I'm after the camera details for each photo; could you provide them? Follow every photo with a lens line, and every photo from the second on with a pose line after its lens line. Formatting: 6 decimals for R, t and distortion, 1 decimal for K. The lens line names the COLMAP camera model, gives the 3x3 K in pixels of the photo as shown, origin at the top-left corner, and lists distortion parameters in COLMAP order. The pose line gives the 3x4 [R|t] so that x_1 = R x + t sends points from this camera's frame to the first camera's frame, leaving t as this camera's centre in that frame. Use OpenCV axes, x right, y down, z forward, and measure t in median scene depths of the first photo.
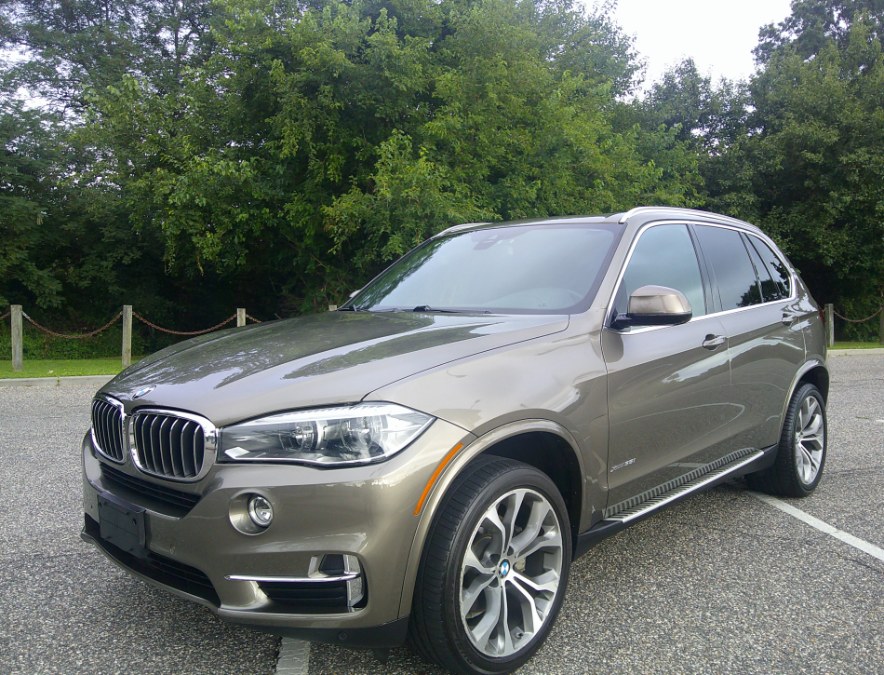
lens RADIAL K [[747.2, 0, 438.7], [0, 747.2, 343.0], [0, 0, 1]] dist [0.011259, -0.054906]
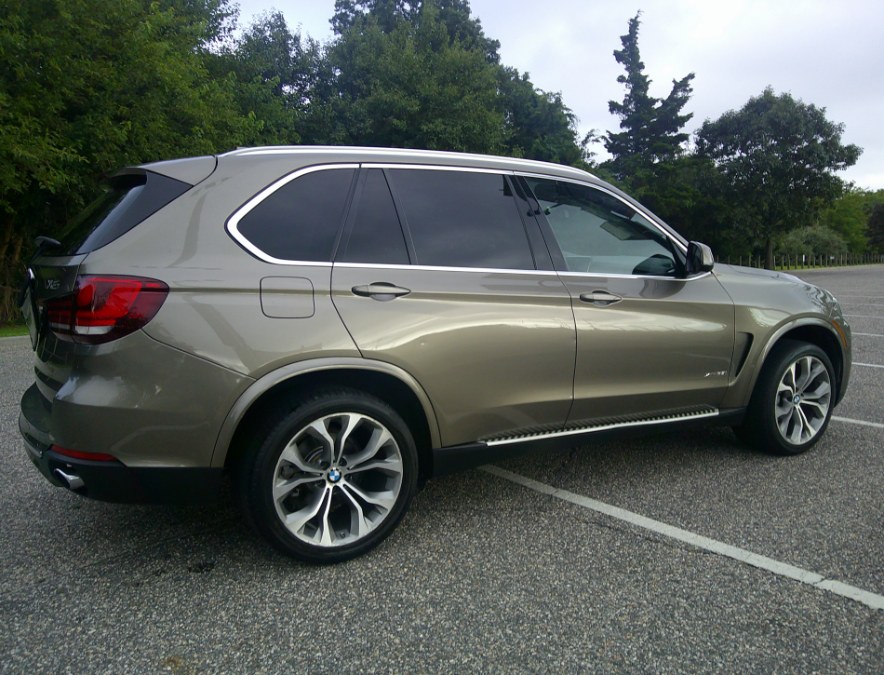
lens RADIAL K [[747.2, 0, 458.4], [0, 747.2, 311.4], [0, 0, 1]] dist [0.011259, -0.054906]
pose [[0.842002, -0.045238, 0.537575, -0.021381], [0.037983, 0.998976, 0.024575, -0.003750], [-0.538136, -0.000273, 0.842858, 0.066292]]
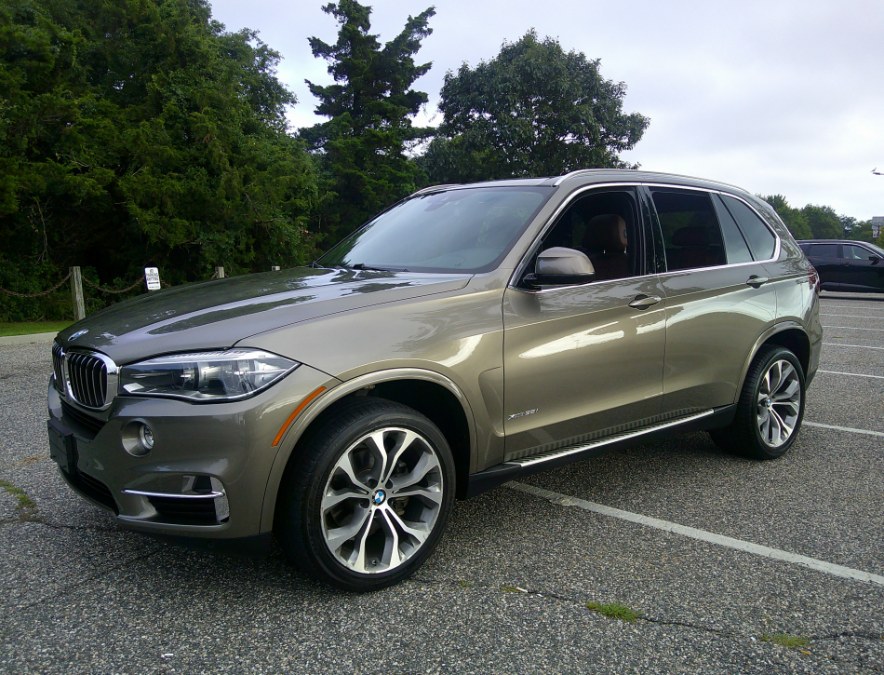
lens RADIAL K [[747.2, 0, 444.6], [0, 747.2, 351.1], [0, 0, 1]] dist [0.011259, -0.054906]
pose [[0.991685, 0.028161, -0.125571, 0.057580], [-0.019650, 0.997457, 0.068509, -0.000025], [0.127181, -0.065472, 0.989716, -0.015088]]
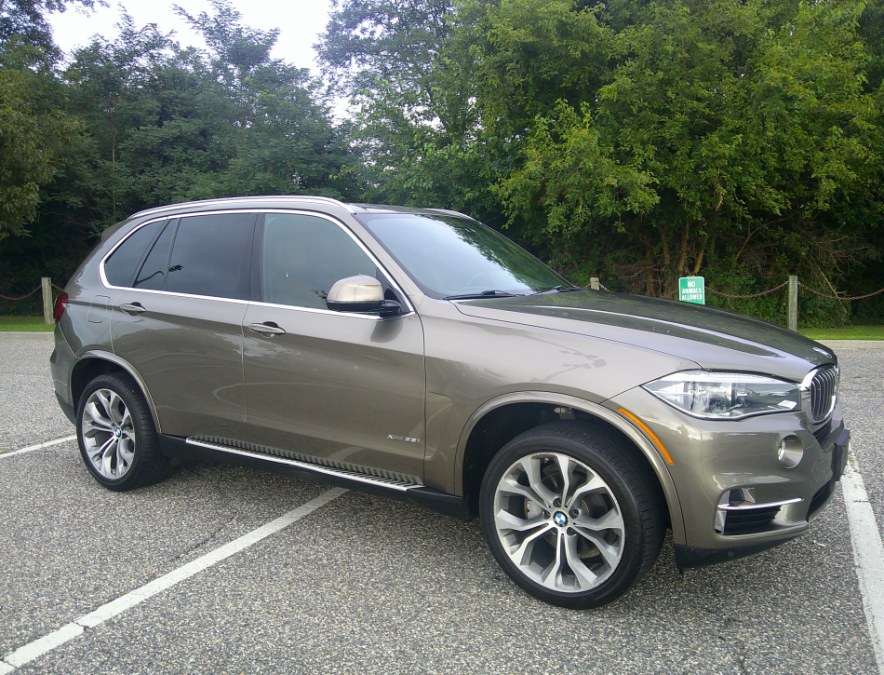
lens RADIAL K [[747.2, 0, 446.3], [0, 747.2, 337.7], [0, 0, 1]] dist [0.011259, -0.054906]
pose [[0.846106, 0.043191, -0.531261, 0.336661], [-0.023639, 0.998772, 0.043550, -0.009775], [0.532490, -0.024290, 0.846088, 0.070931]]
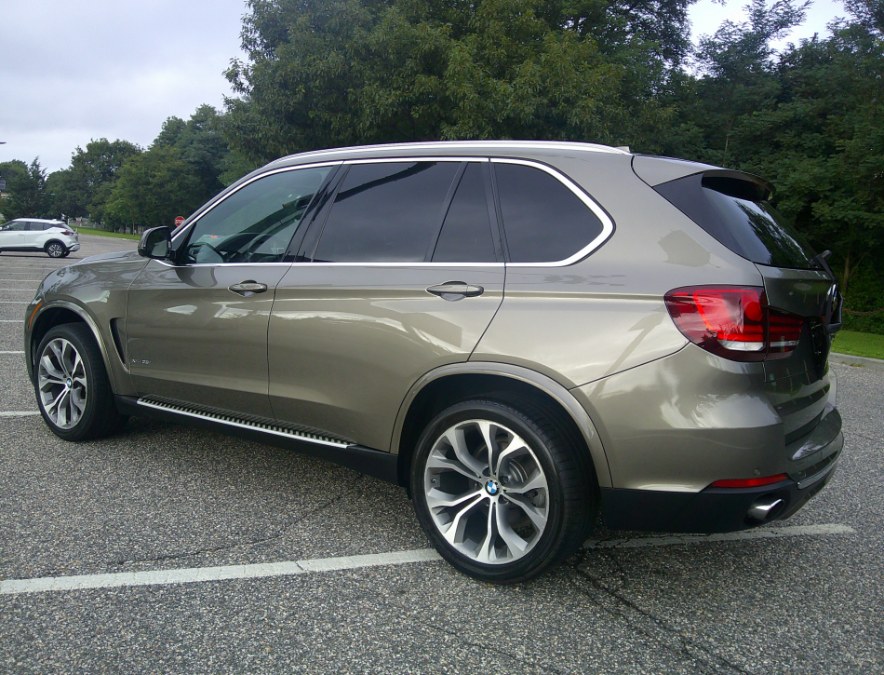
lens RADIAL K [[747.2, 0, 438.8], [0, 747.2, 334.2], [0, 0, 1]] dist [0.011259, -0.054906]
pose [[0.153287, 0.118677, -0.981029, 0.341246], [-0.112037, 0.988448, 0.102068, -0.017029], [0.981810, 0.094266, 0.164813, 0.263402]]
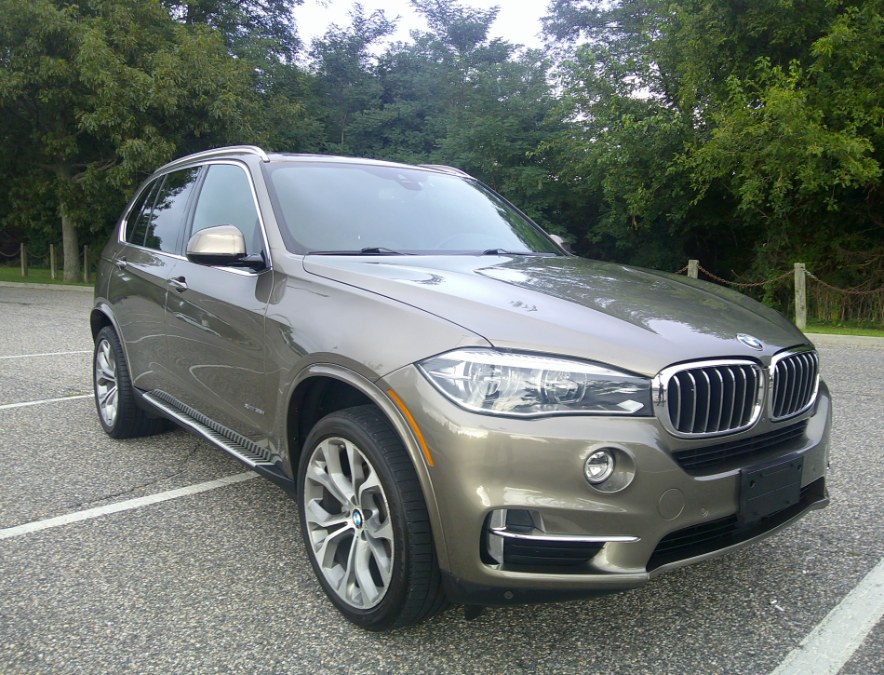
lens RADIAL K [[747.2, 0, 444.6], [0, 747.2, 343.9], [0, 0, 1]] dist [0.011259, -0.054906]
pose [[0.624775, 0.106386, -0.773524, 0.393201], [-0.062211, 0.994307, 0.086503, -0.007567], [0.778323, -0.005923, 0.627836, 0.164258]]
